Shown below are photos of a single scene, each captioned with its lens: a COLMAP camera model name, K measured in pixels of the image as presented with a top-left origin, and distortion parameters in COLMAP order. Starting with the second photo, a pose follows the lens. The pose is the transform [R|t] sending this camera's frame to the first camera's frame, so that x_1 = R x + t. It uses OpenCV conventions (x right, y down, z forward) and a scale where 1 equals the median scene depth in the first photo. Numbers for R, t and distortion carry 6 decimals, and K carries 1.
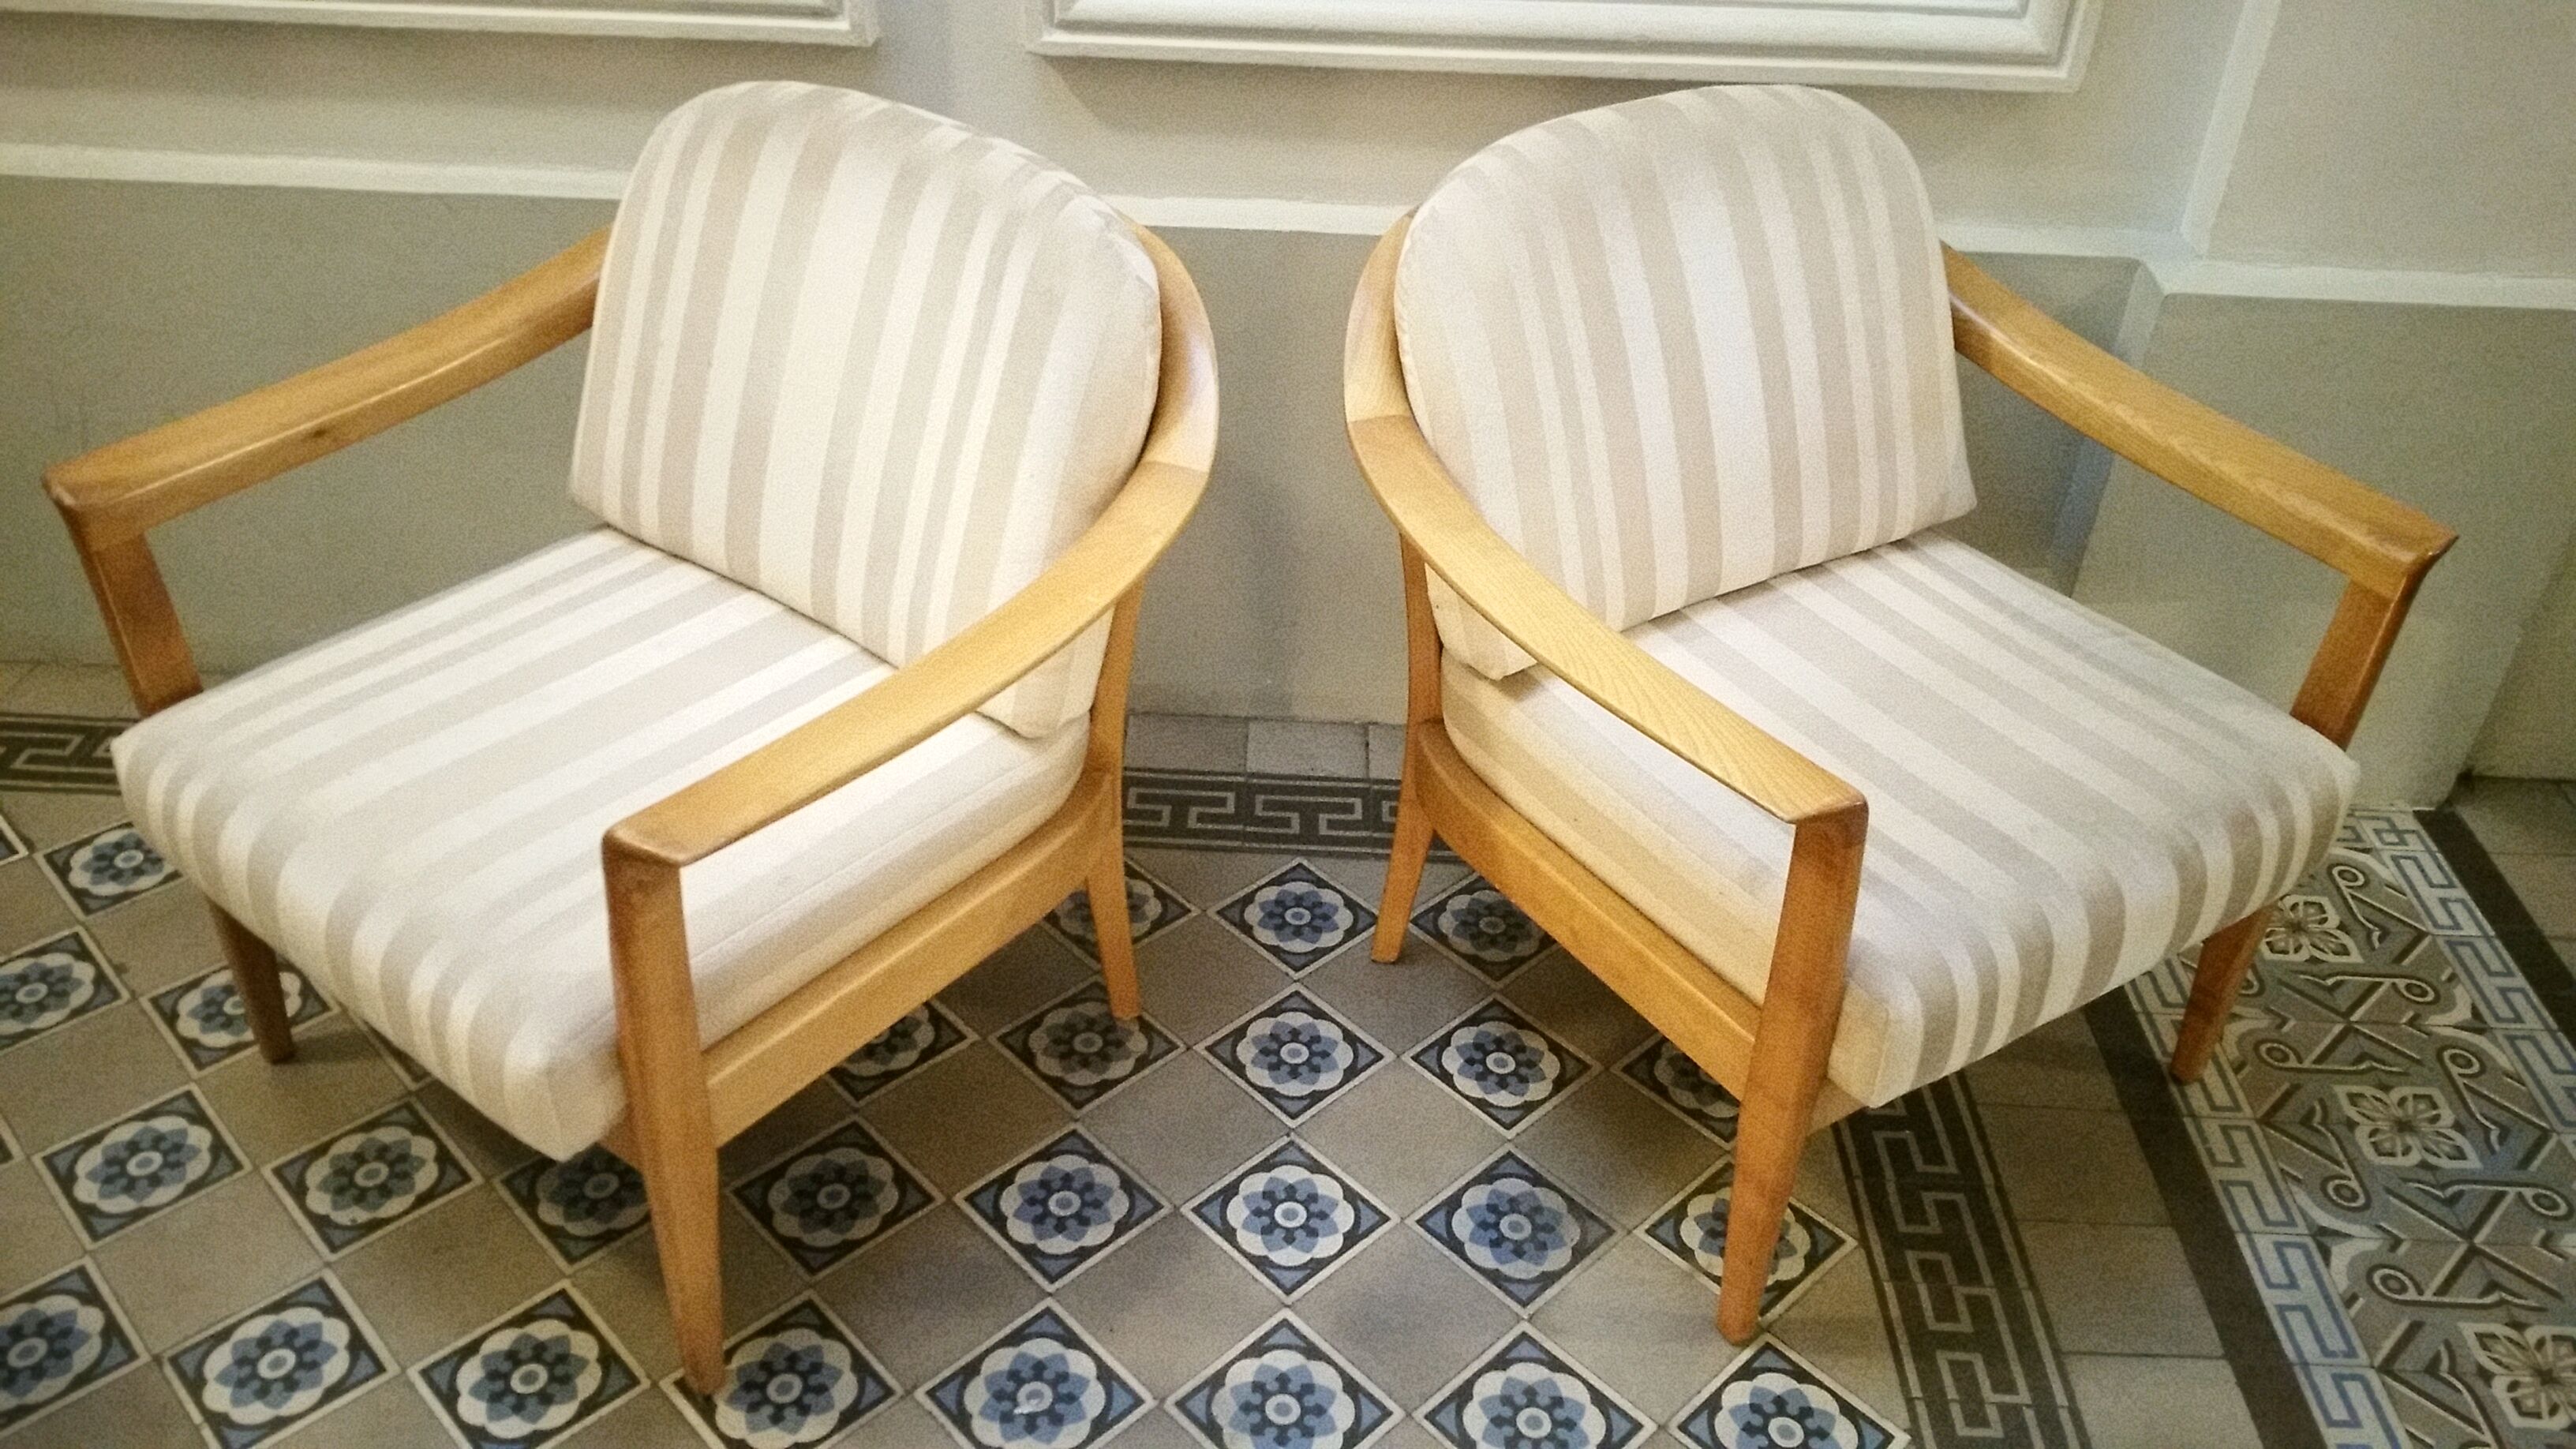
lens RADIAL K [[2087.7, 0, 1287.5], [0, 2087.7, 740.7], [0, 0, 1]] dist [0.010450, -0.020741]
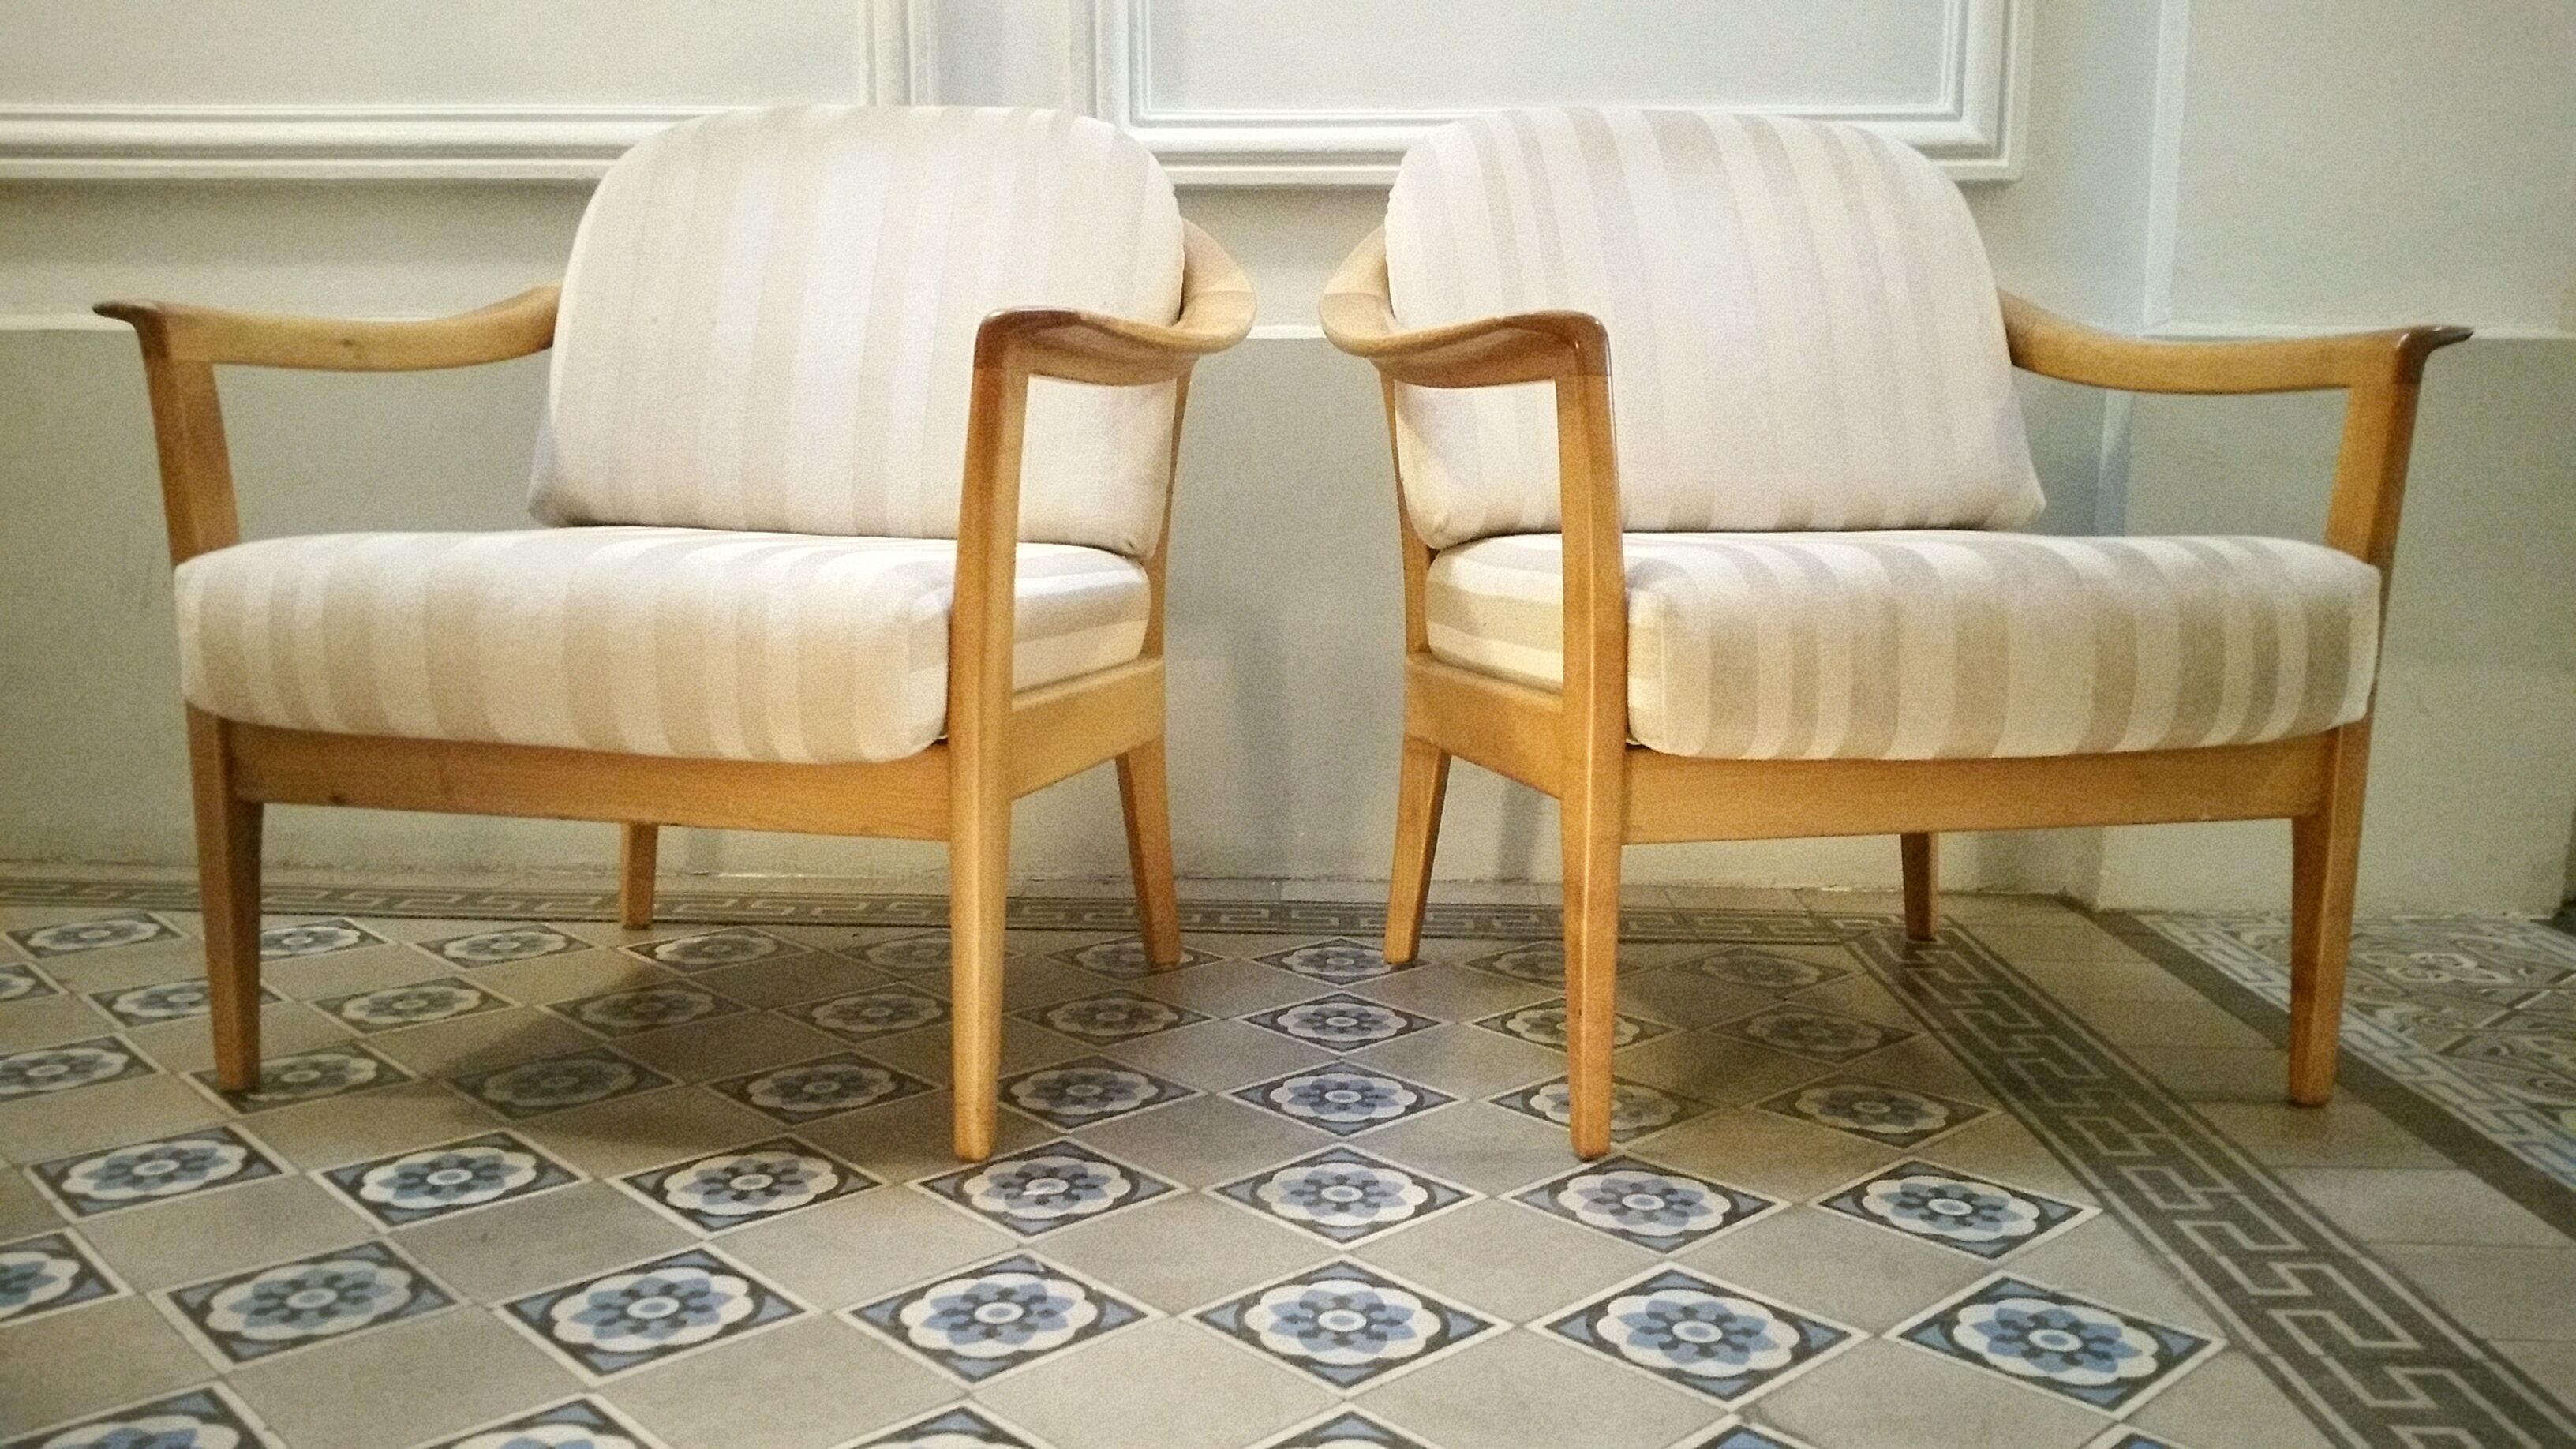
lens RADIAL K [[2087.7, 0, 1287.5], [0, 2087.7, 740.7], [0, 0, 1]] dist [0.010450, -0.020741]
pose [[0.999631, -0.026666, -0.005104, -0.013742], [0.021386, 0.889174, -0.457069, 0.487256], [0.016727, 0.456791, 0.889417, 0.156392]]
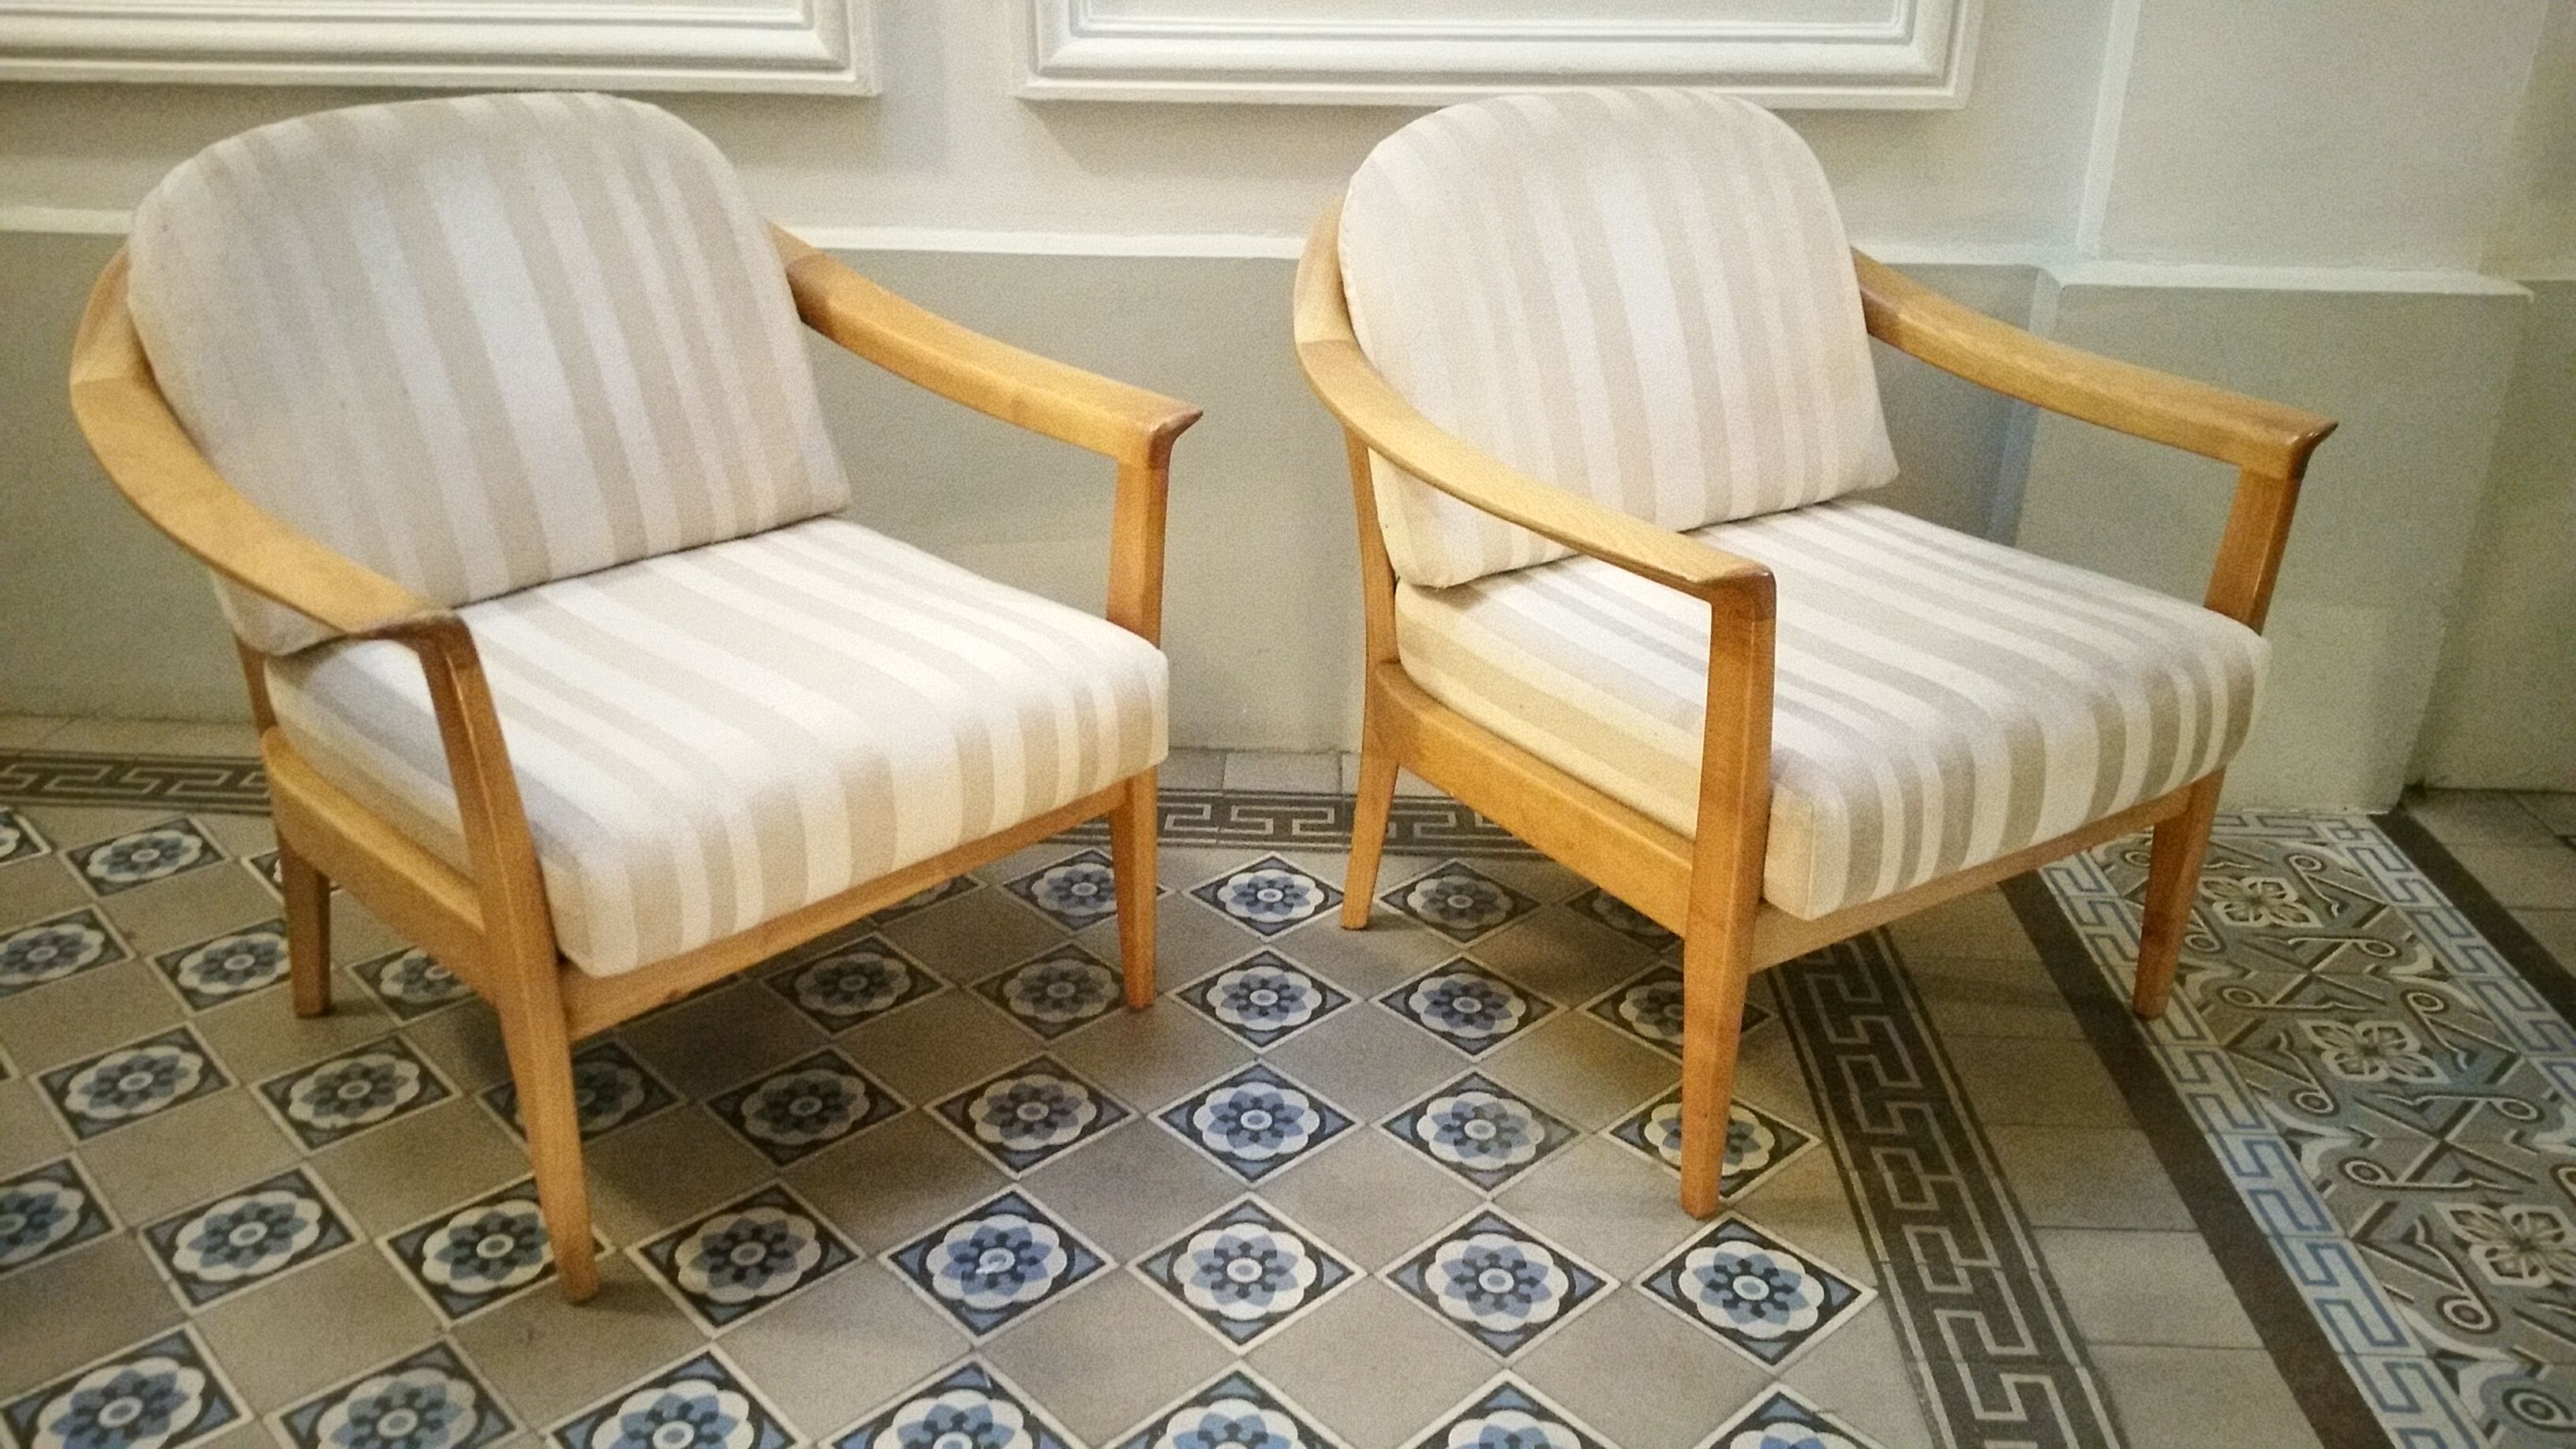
lens RADIAL K [[2079.7, 0, 1276.2], [0, 2079.7, 720.7], [0, 0, 1]] dist [0.035627, -0.070305]
pose [[0.999731, -0.016226, -0.016557, 0.030487], [0.012727, 0.981113, -0.193017, 0.229856], [0.019376, 0.192754, 0.981056, -0.025175]]
